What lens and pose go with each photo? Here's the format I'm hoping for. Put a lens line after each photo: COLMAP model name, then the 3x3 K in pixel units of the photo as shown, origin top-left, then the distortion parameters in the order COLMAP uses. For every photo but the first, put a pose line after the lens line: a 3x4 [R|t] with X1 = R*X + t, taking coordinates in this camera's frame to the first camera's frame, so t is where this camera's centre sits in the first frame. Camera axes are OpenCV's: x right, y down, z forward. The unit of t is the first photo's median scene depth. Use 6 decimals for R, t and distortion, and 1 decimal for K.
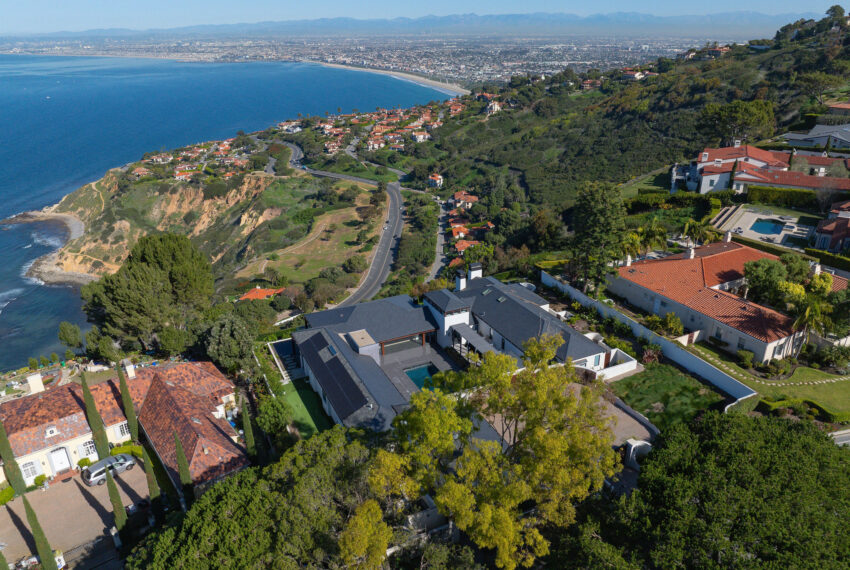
lens RADIAL K [[598.6, 0, 425.0], [0, 598.6, 286.4], [0, 0, 1]] dist [-0.044108, 0.010382]
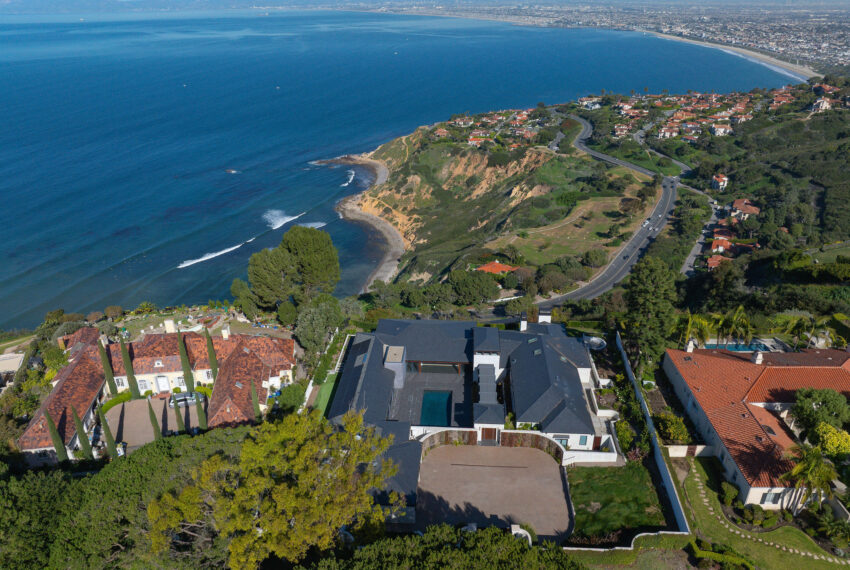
lens RADIAL K [[598.6, 0, 424.7], [0, 598.6, 286.8], [0, 0, 1]] dist [-0.044108, 0.010382]
pose [[0.870661, 0.218064, -0.440905, 0.049304], [-0.195115, 0.975934, 0.097384, -0.019067], [0.451530, 0.001239, 0.892255, -0.000518]]
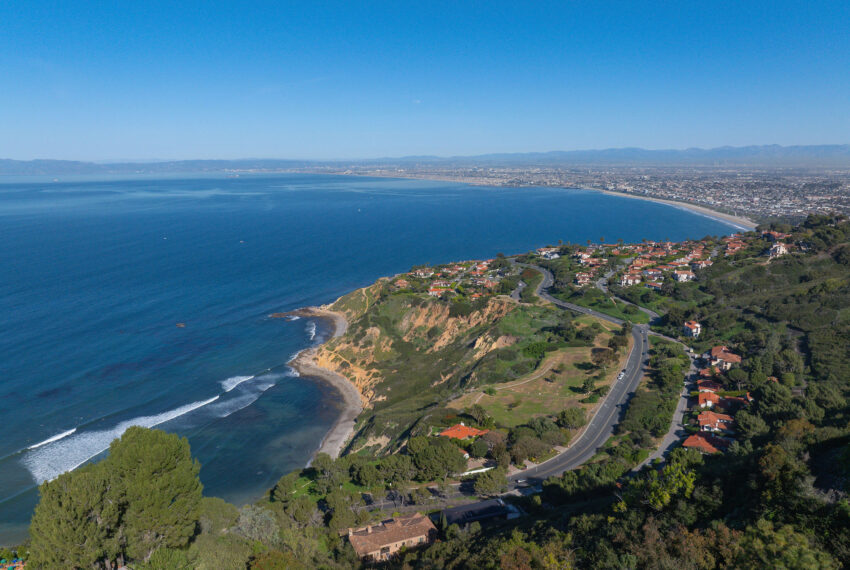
lens RADIAL K [[598.6, 0, 424.7], [0, 598.6, 284.7], [0, 0, 1]] dist [-0.044108, 0.010382]
pose [[0.898945, 0.090855, -0.428535, 0.027178], [-0.174336, 0.971649, -0.159705, -0.029534], [0.401876, 0.218275, 0.889299, 0.058579]]
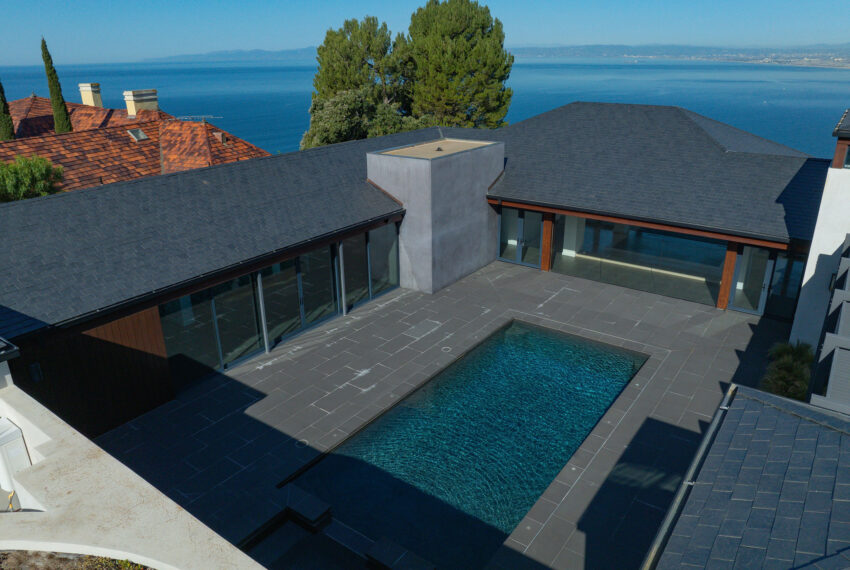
lens RADIAL K [[598.6, 0, 424.9], [0, 598.6, 284.2], [0, 0, 1]] dist [-0.044108, 0.010382]
pose [[0.474869, 0.325091, -0.817811, 0.015726], [-0.343849, 0.923943, 0.167621, 0.011588], [0.810103, 0.201606, 0.550534, 0.099218]]
